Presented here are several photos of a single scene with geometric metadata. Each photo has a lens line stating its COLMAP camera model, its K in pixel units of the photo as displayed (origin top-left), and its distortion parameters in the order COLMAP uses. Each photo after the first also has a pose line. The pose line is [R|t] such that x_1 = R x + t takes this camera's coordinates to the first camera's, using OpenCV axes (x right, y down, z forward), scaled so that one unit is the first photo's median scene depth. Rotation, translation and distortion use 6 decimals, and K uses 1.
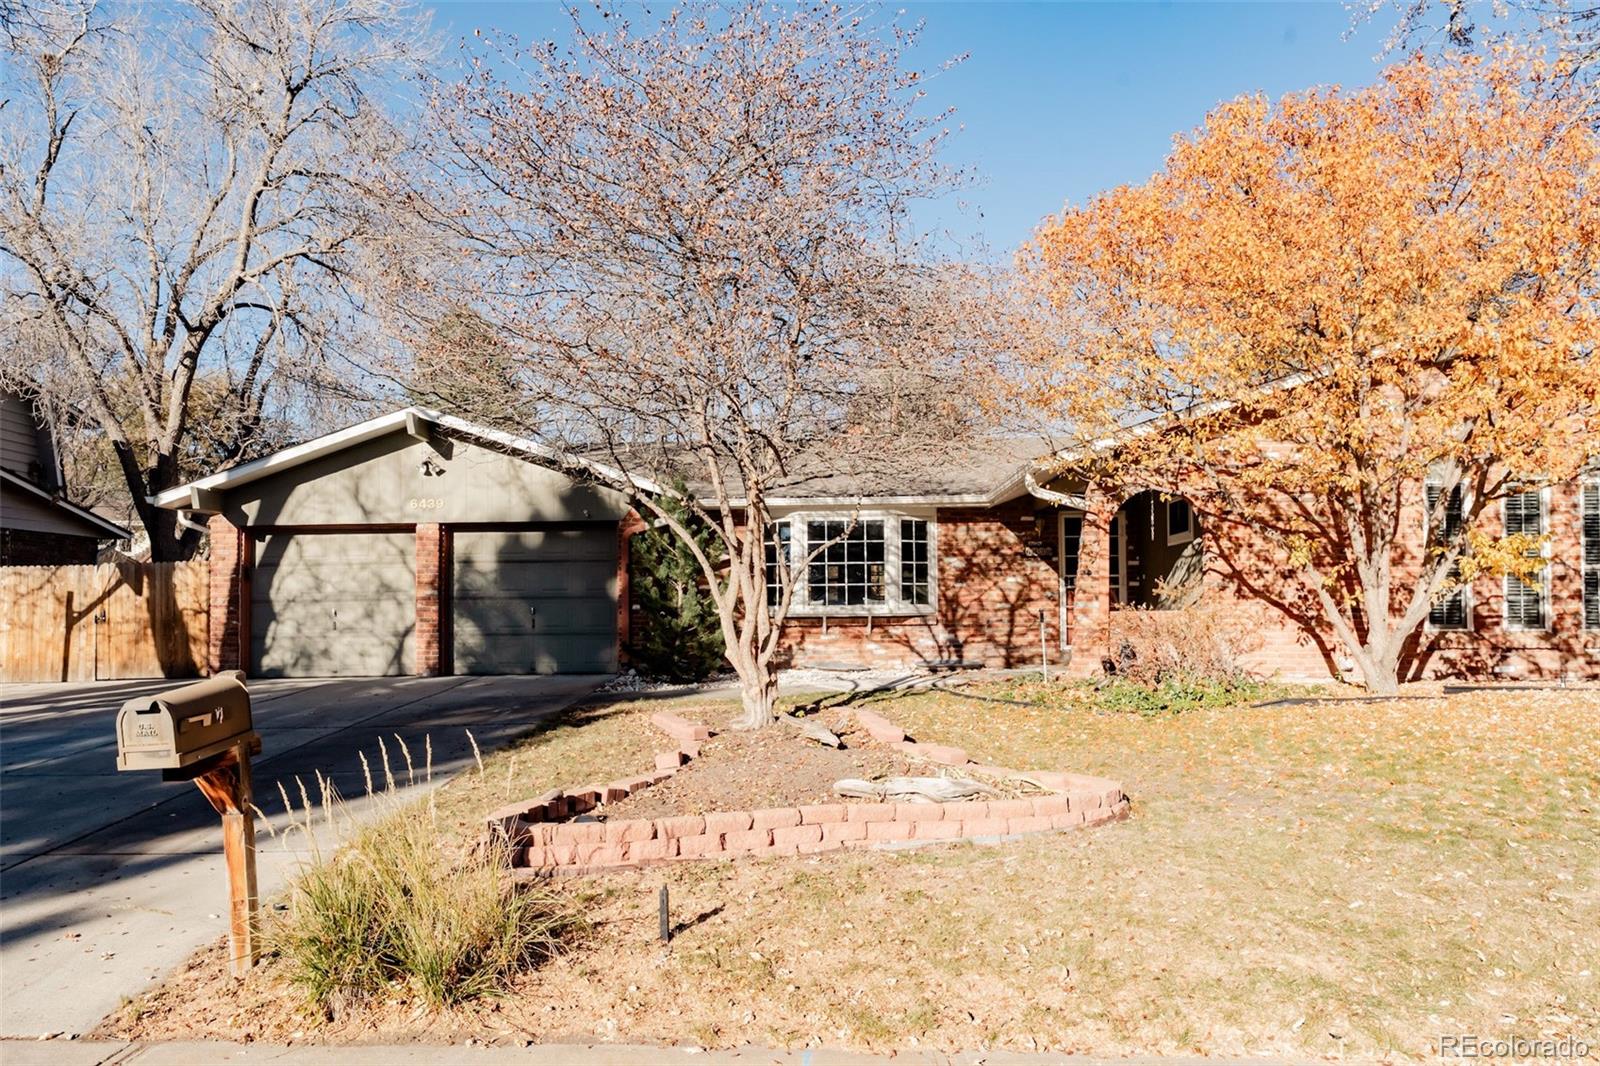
lens RADIAL K [[1068.7, 0, 792.3], [0, 1068.7, 570.3], [0, 0, 1]] dist [0.002118, 0.002787]
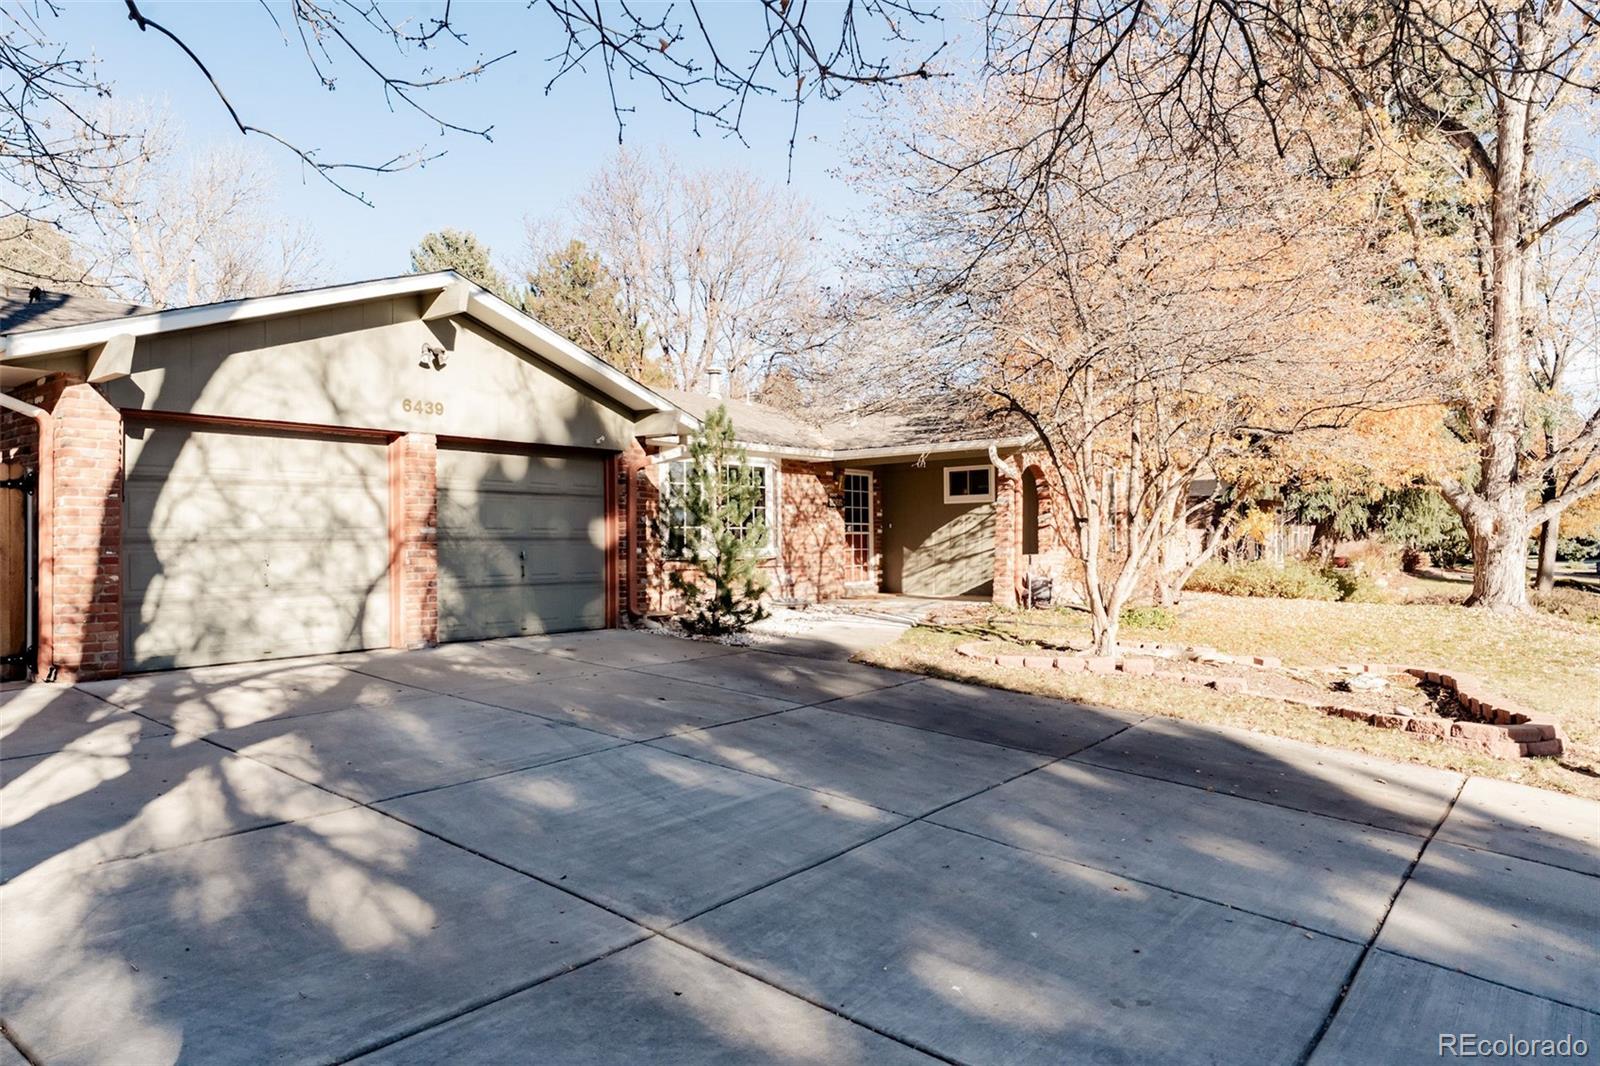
lens RADIAL K [[1060.6, 0, 754.6], [0, 1060.6, 491.5], [0, 0, 1]] dist [-0.000738, 0.003027]
pose [[0.595555, 0.043575, 0.802132, -0.760767], [-0.037715, 0.998943, -0.026265, 0.004132], [-0.802429, -0.014610, 0.596569, 0.388185]]
